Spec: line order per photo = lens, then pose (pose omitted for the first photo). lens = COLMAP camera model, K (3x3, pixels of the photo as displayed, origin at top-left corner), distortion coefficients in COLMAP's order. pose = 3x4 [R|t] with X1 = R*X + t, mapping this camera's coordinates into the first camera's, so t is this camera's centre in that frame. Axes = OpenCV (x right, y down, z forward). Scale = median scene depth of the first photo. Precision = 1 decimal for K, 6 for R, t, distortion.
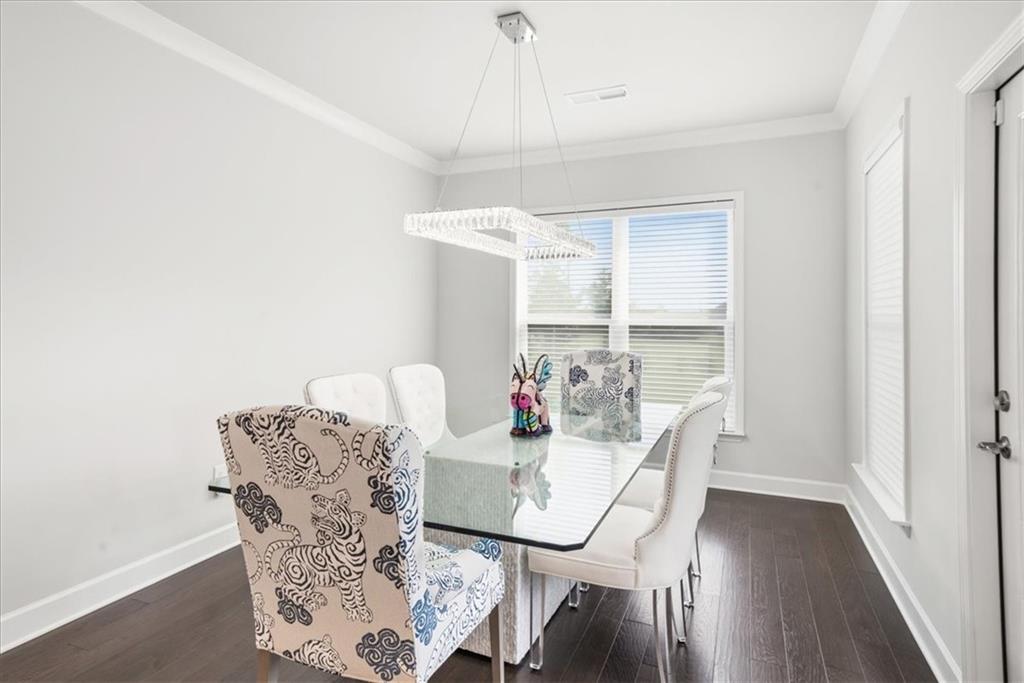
lens RADIAL K [[561.6, 0, 510.9], [0, 561.6, 310.6], [0, 0, 1]] dist [0.034683, 0.000284]
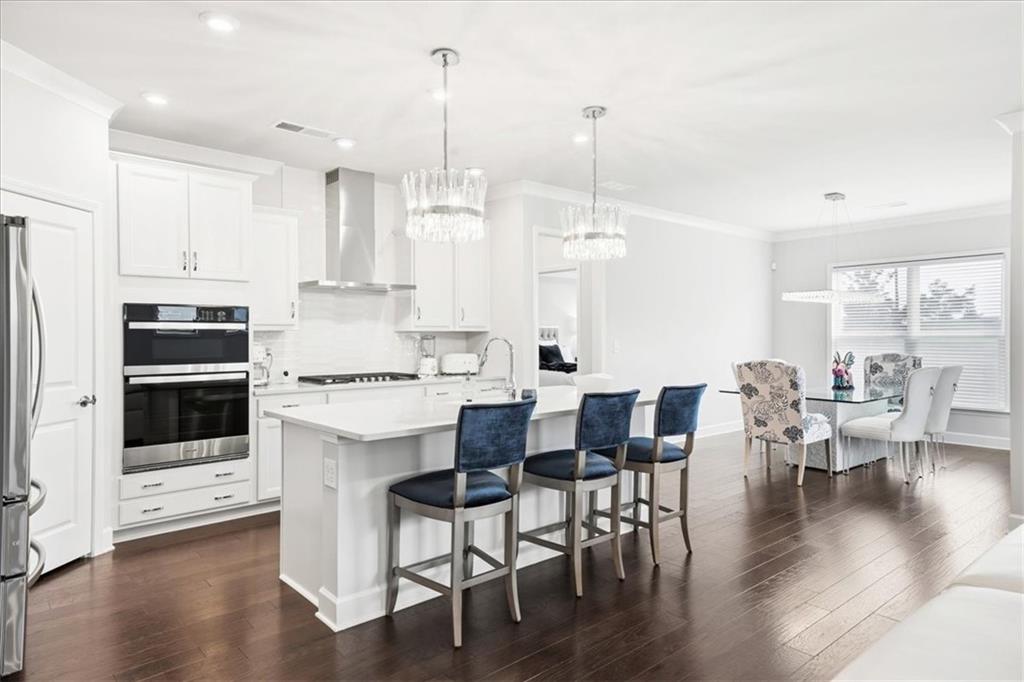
lens RADIAL K [[614.9, 0, 511.8], [0, 614.9, 335.3], [0, 0, 1]] dist [0.044108, -0.000142]
pose [[0.897056, -0.005606, -0.441881, -0.048555], [0.011796, 0.999867, 0.011263, -0.027548], [0.441759, -0.015316, 0.897003, -1.751506]]
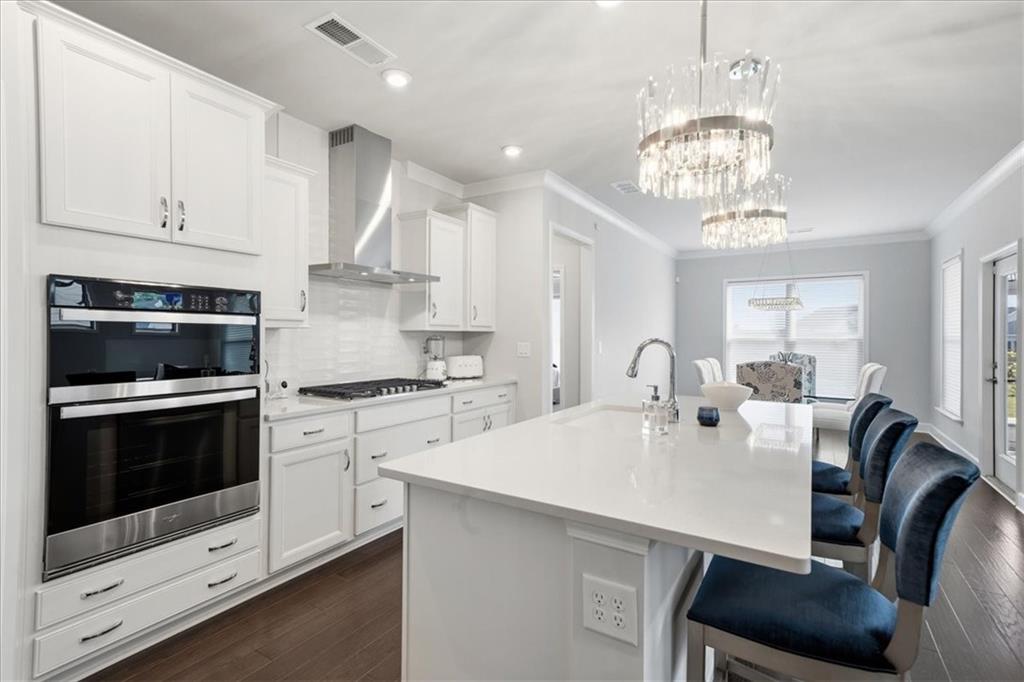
lens RADIAL K [[477.0, 0, 507.6], [0, 477.0, 334.7], [0, 0, 1]] dist [0.013342, 0.006283]
pose [[0.985770, -0.000231, -0.168102, -0.857003], [0.001937, 0.999948, 0.009983, -0.023246], [0.168091, -0.010166, 0.985719, -1.341288]]
